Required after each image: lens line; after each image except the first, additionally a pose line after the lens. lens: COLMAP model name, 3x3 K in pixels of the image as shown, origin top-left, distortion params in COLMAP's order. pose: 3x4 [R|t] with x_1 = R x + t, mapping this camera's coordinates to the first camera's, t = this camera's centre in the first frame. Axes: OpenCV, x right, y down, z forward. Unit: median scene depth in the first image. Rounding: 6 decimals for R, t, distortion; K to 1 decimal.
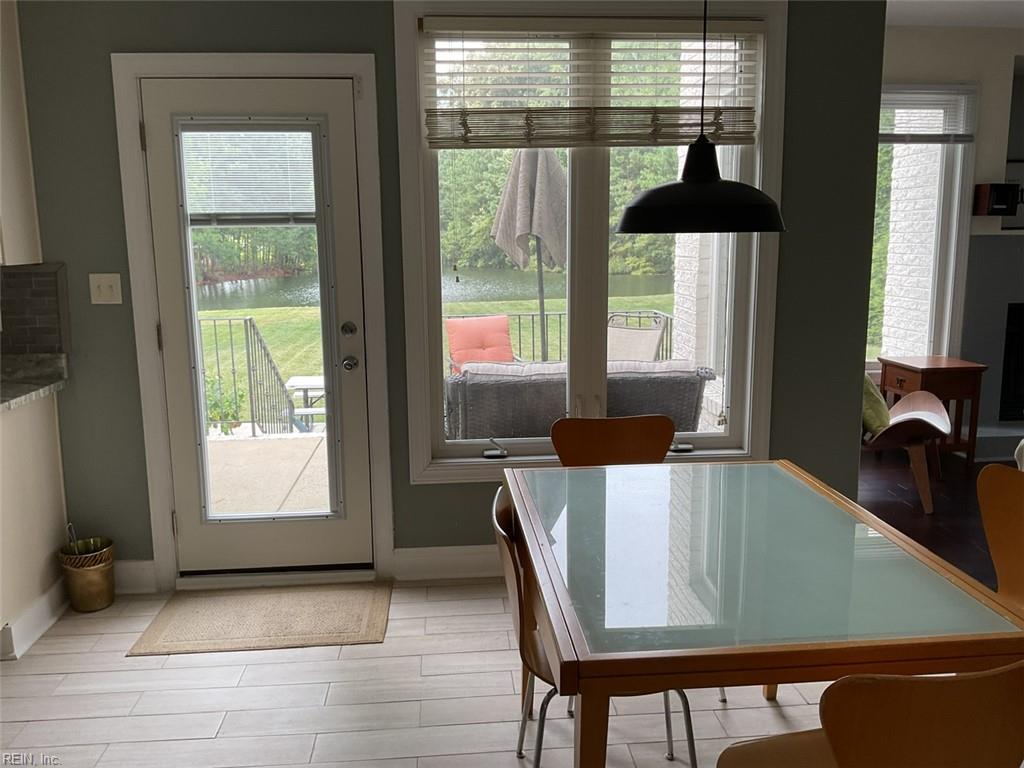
lens RADIAL K [[849.7, 0, 512.0], [0, 849.7, 384.0], [0, 0, 1]] dist [0.096789, -0.186677]
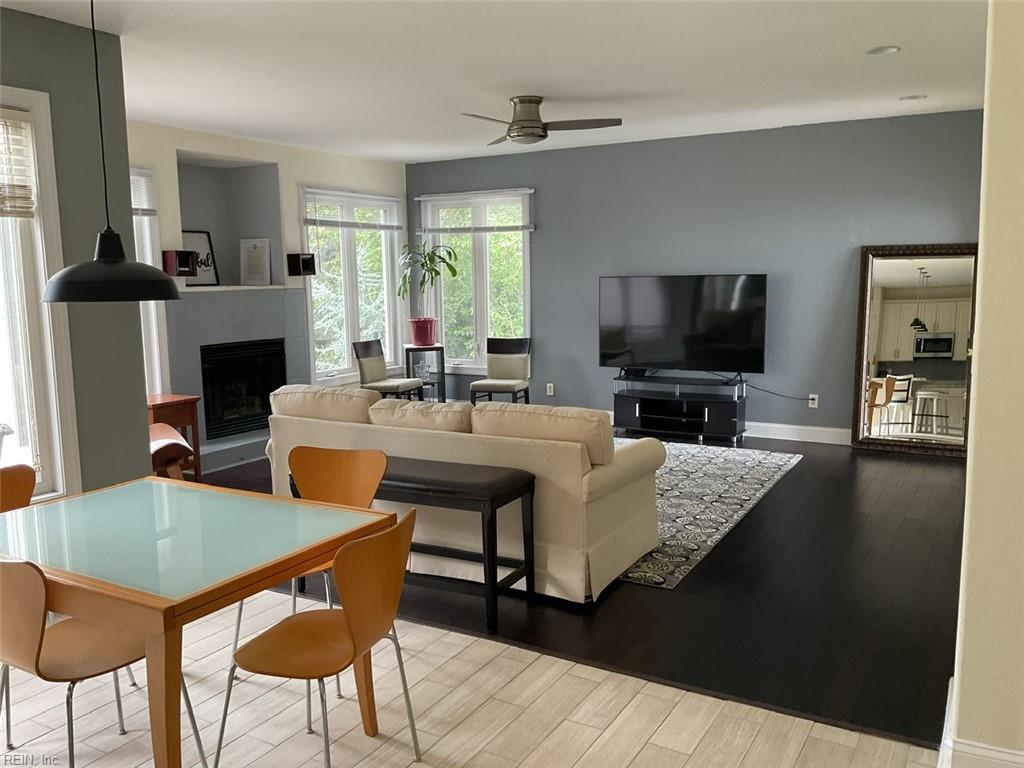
lens RADIAL K [[849.7, 0, 512.0], [0, 849.7, 384.0], [0, 0, 1]] dist [0.096789, -0.186677]
pose [[0.570115, -0.105699, 0.814737, -0.196096], [0.153802, 0.987888, 0.020539, 0.005324], [-0.807040, 0.113599, 0.579466, -0.084889]]
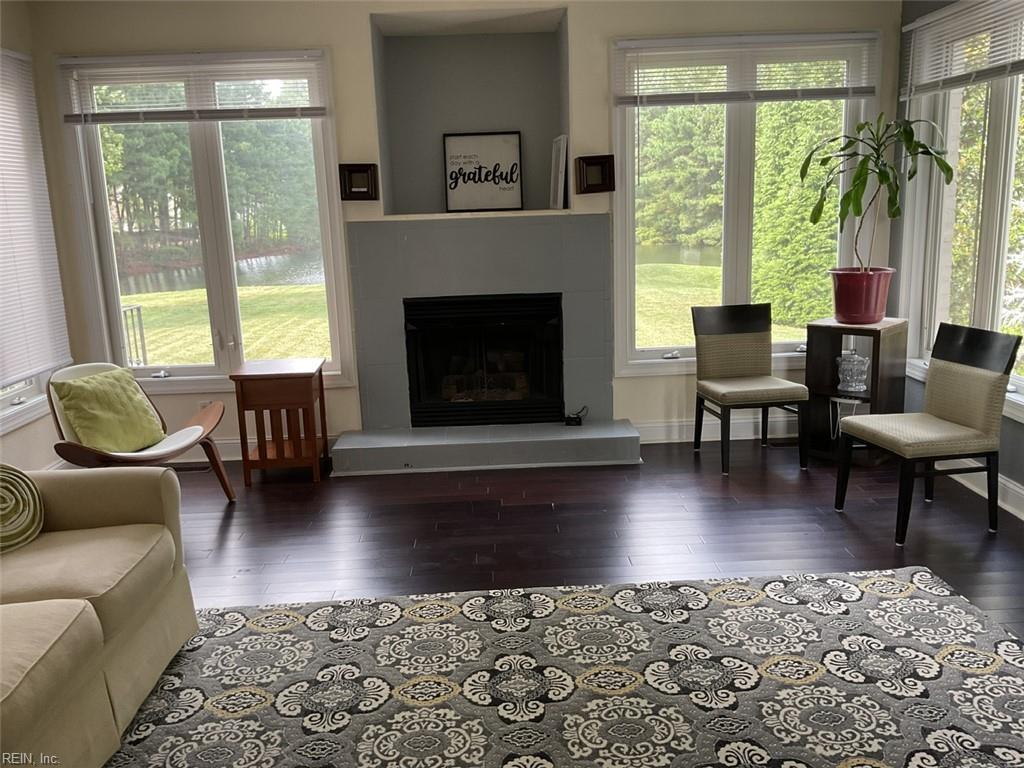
lens RADIAL K [[849.7, 0, 512.0], [0, 849.7, 384.0], [0, 0, 1]] dist [0.096789, -0.186677]
pose [[0.997945, -0.015037, -0.062287, 0.801622], [0.016771, 0.999484, 0.027404, -0.028660], [0.061843, -0.028392, 0.997682, 0.128875]]
